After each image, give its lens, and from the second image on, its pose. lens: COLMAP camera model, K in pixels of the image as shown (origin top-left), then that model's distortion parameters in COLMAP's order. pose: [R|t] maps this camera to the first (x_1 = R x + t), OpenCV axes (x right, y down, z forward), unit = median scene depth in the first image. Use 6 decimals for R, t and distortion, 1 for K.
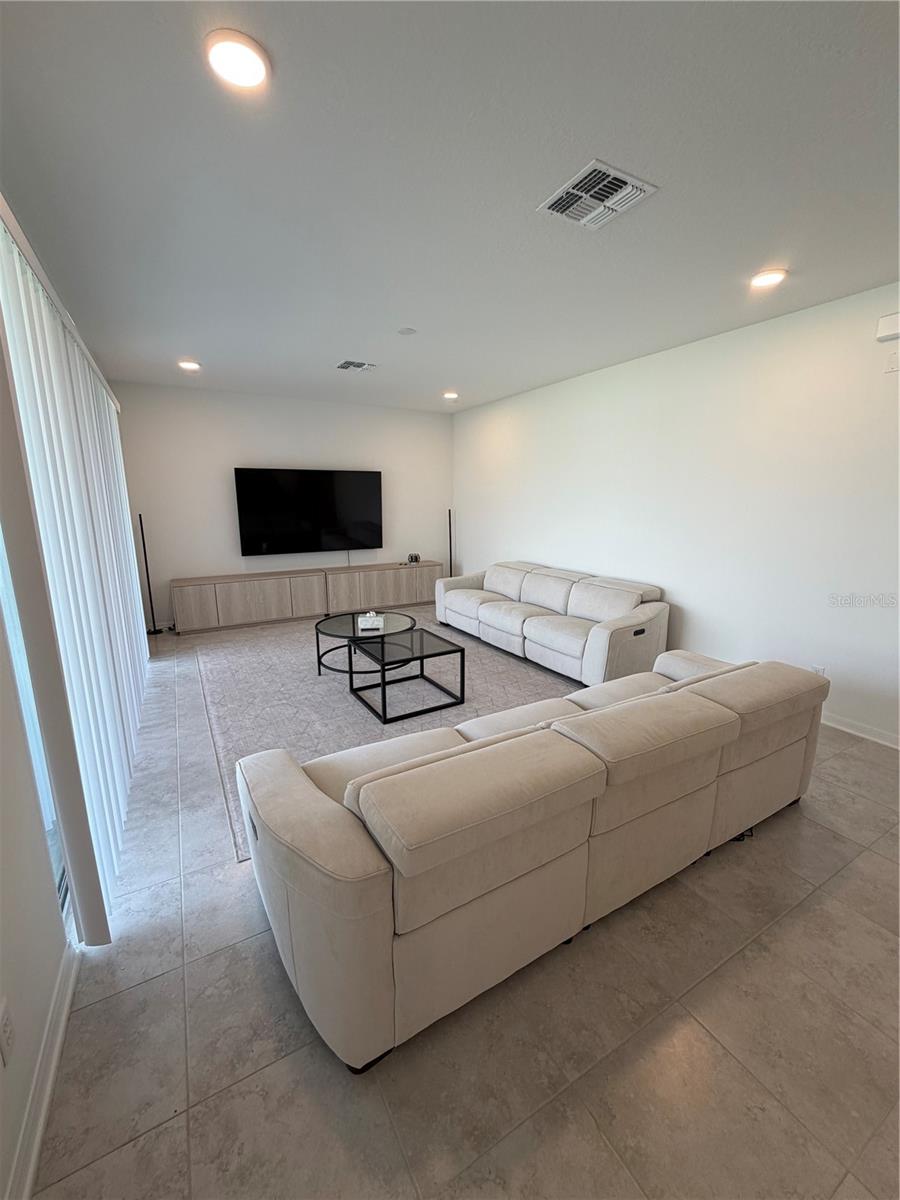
lens RADIAL K [[480.3, 0, 448.8], [0, 480.3, 600.5], [0, 0, 1]] dist [-0.000198, 0.000228]
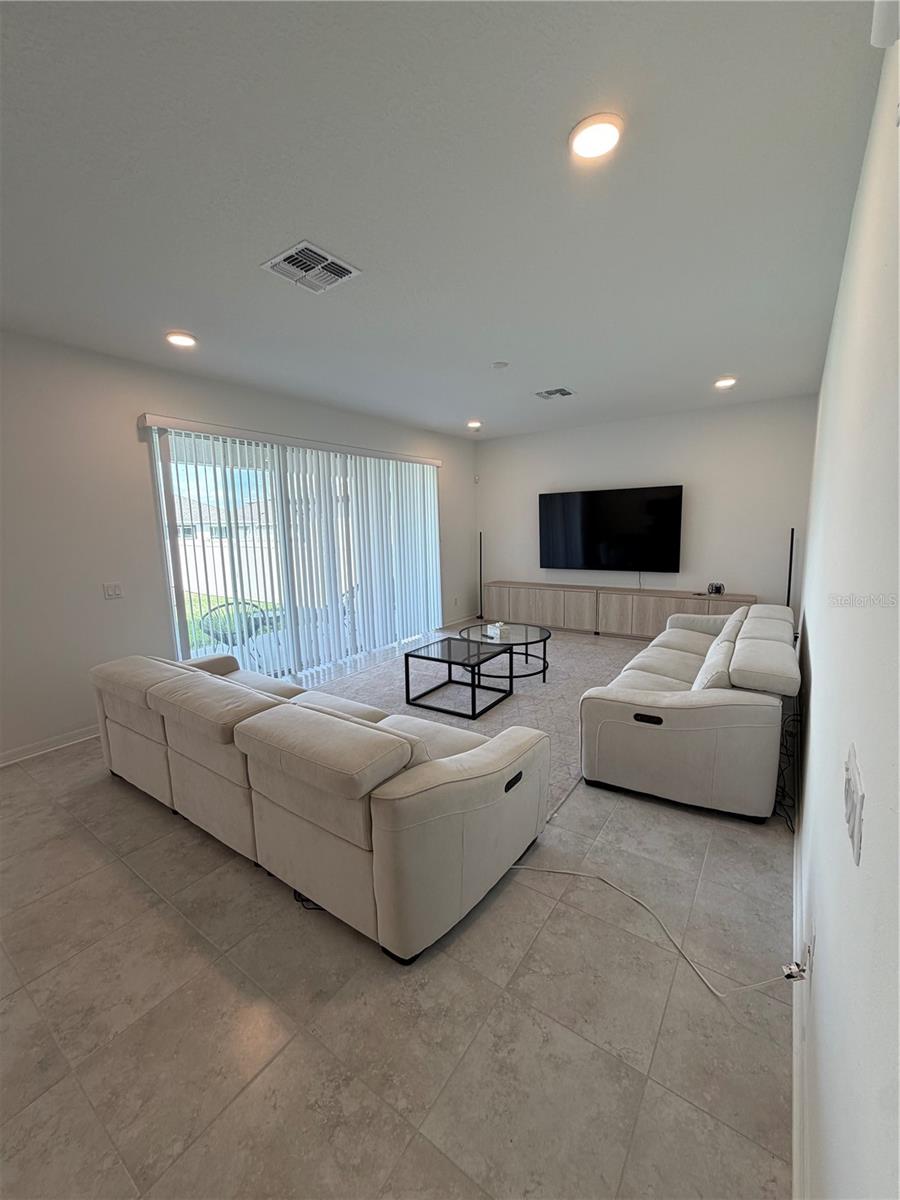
lens RADIAL K [[480.3, 0, 449.3], [0, 480.3, 592.7], [0, 0, 1]] dist [-0.000198, 0.000228]
pose [[0.420171, 0.121070, -0.899332, 0.781544], [-0.167081, 0.984438, 0.054466, -0.085063], [0.891931, 0.127376, 0.433861, 0.423355]]
